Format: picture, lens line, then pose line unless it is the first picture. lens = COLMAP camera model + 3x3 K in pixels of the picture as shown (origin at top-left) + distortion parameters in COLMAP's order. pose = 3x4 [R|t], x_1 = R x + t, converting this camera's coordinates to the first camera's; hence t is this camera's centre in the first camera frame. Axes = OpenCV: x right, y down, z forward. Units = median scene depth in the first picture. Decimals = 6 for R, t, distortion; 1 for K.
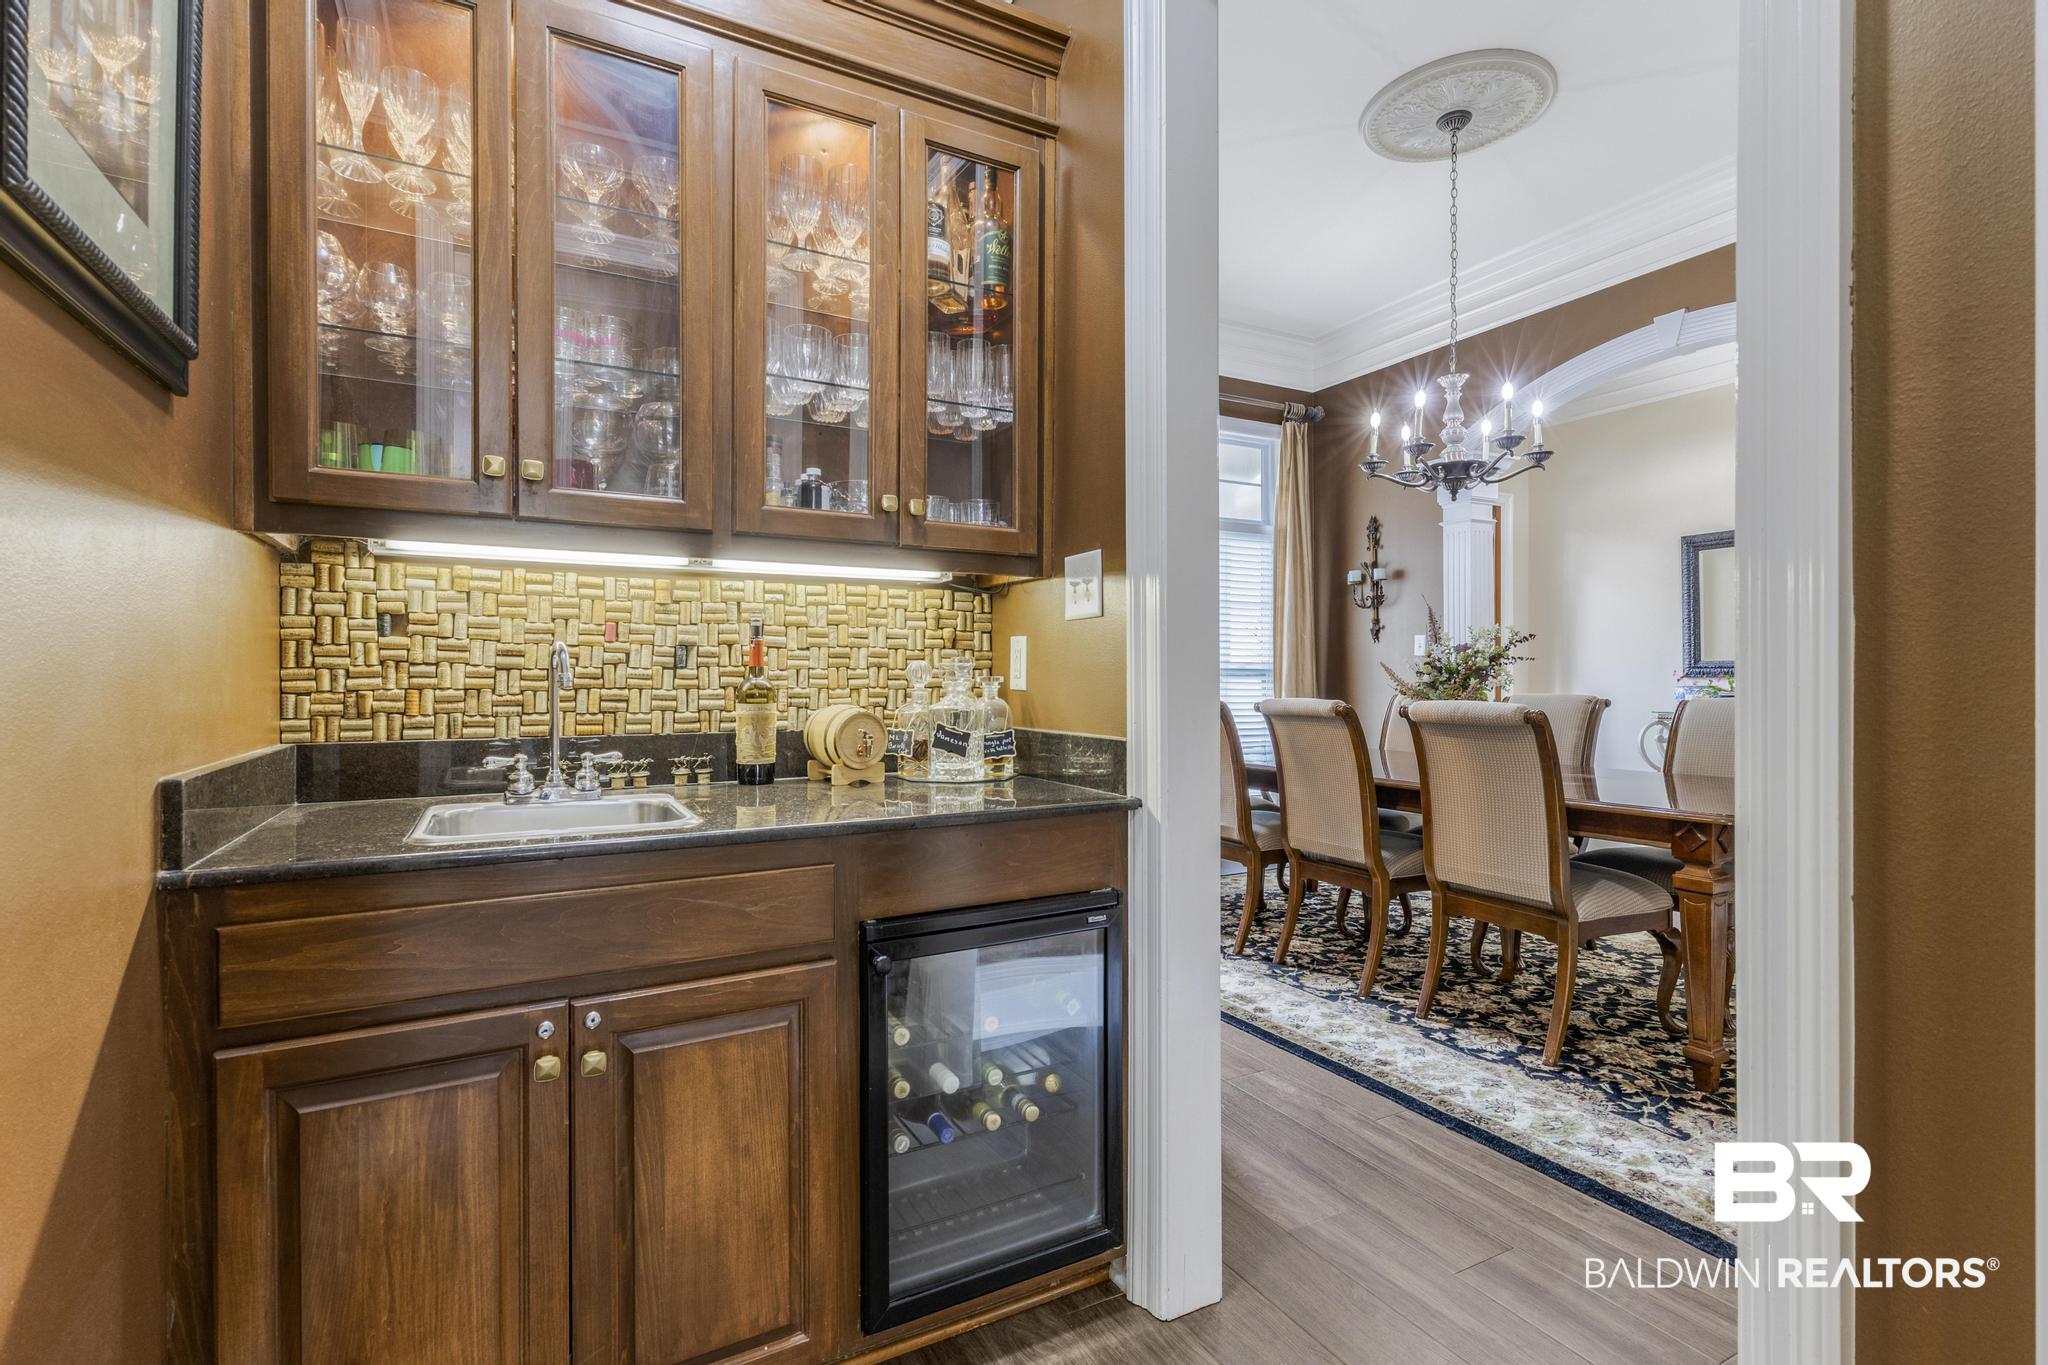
lens RADIAL K [[958.7, 0, 1026.9], [0, 958.7, 676.9], [0, 0, 1]] dist [-0.001058, 0.000395]
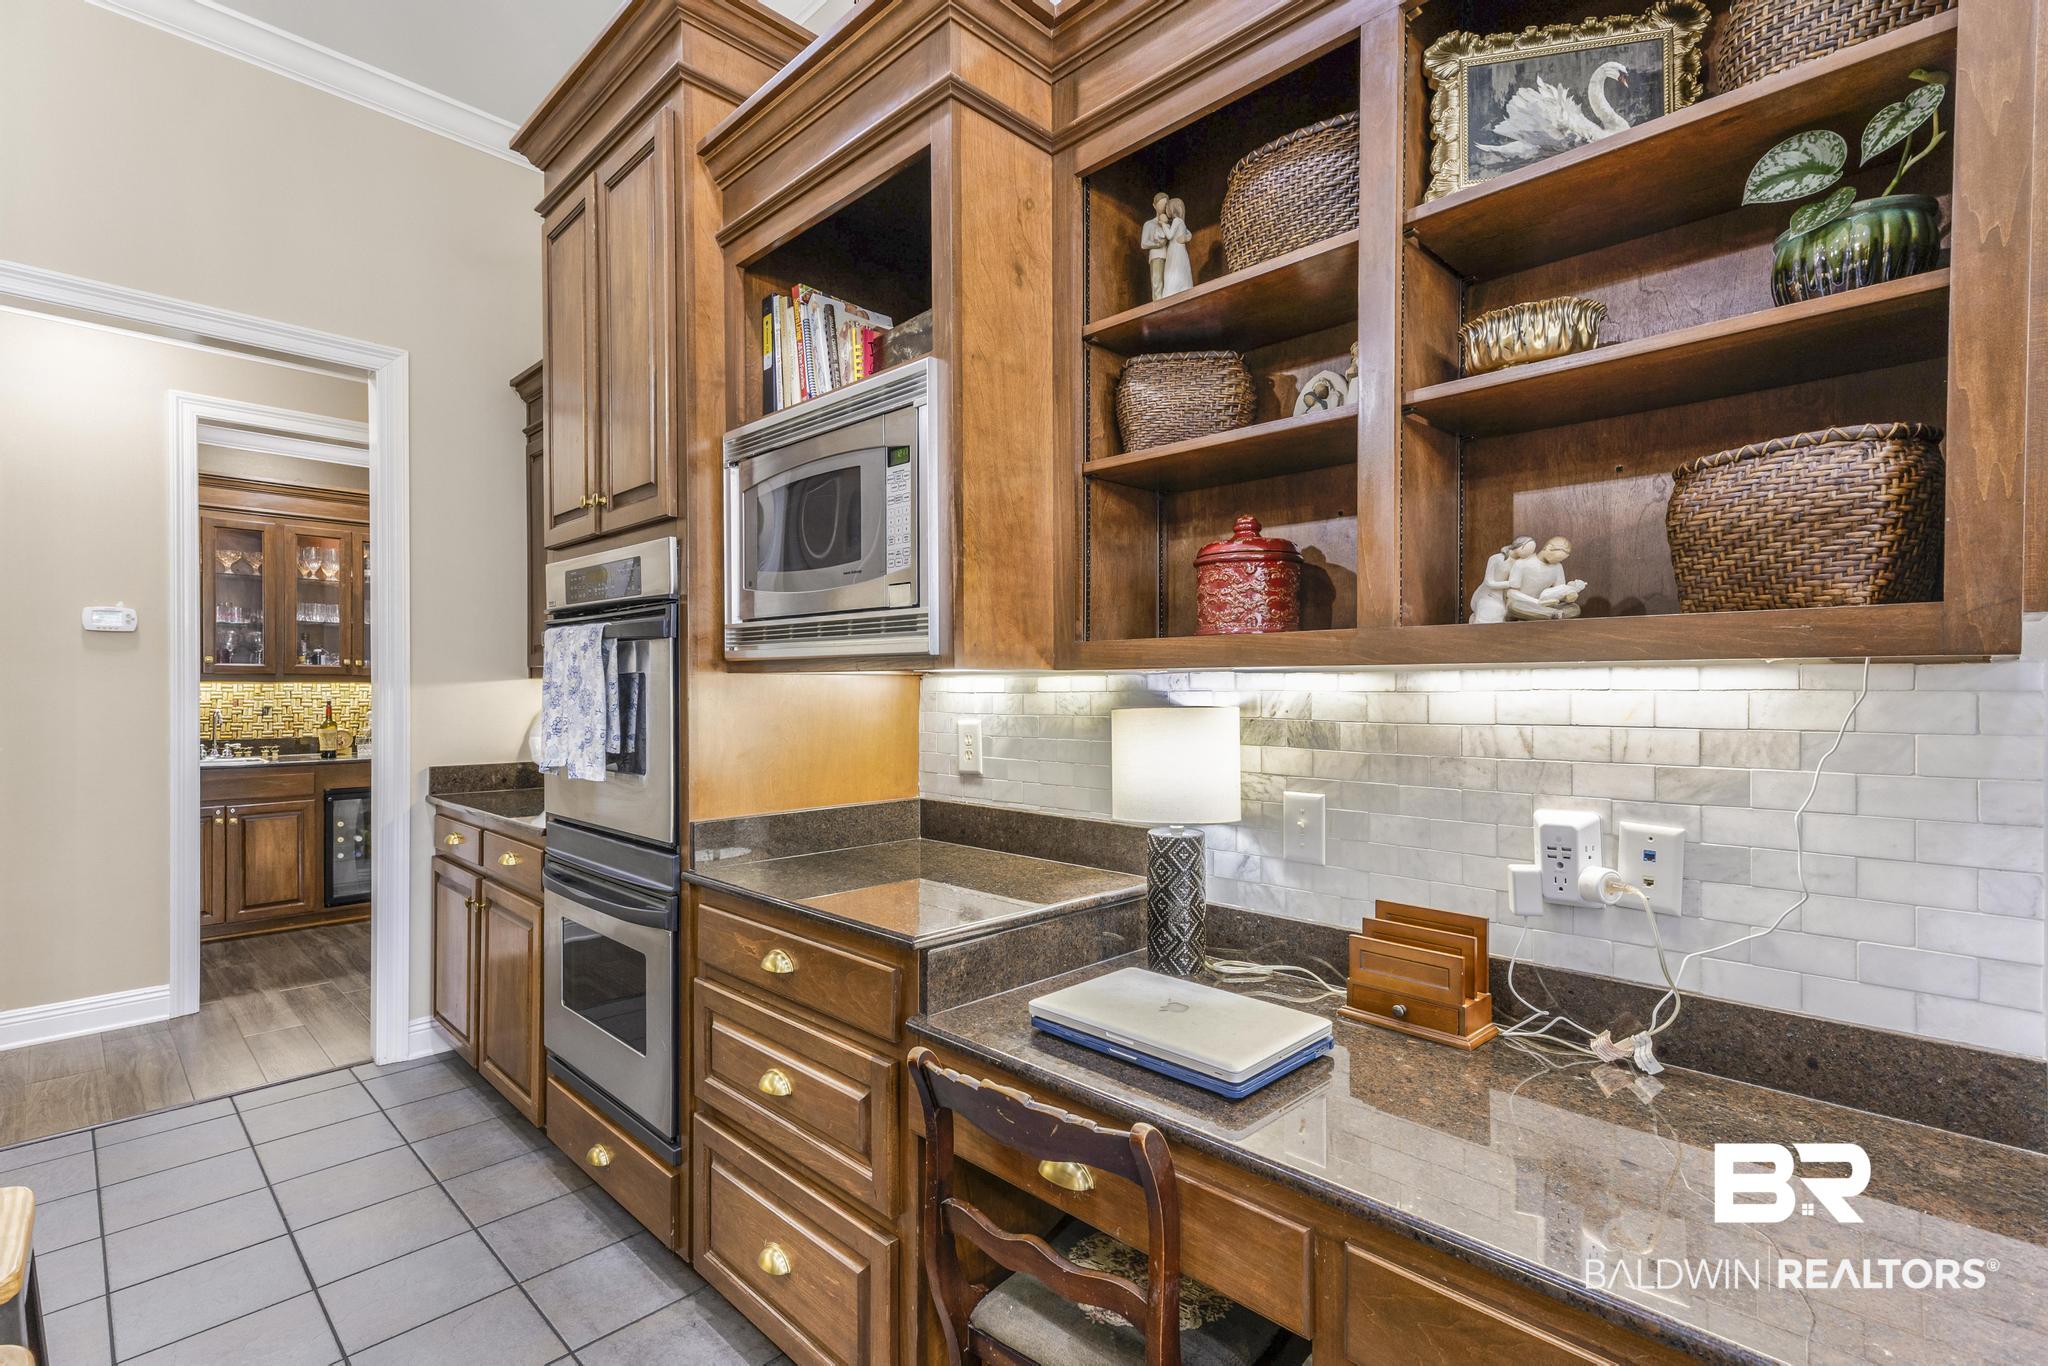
lens RADIAL K [[958.7, 0, 1026.5], [0, 958.7, 685.6], [0, 0, 1]] dist [-0.001058, 0.000395]
pose [[0.958025, -0.010888, 0.286477, 1.060473], [0.014016, 0.999862, -0.008871, -0.042255], [-0.286341, 0.012514, 0.958046, -2.541736]]
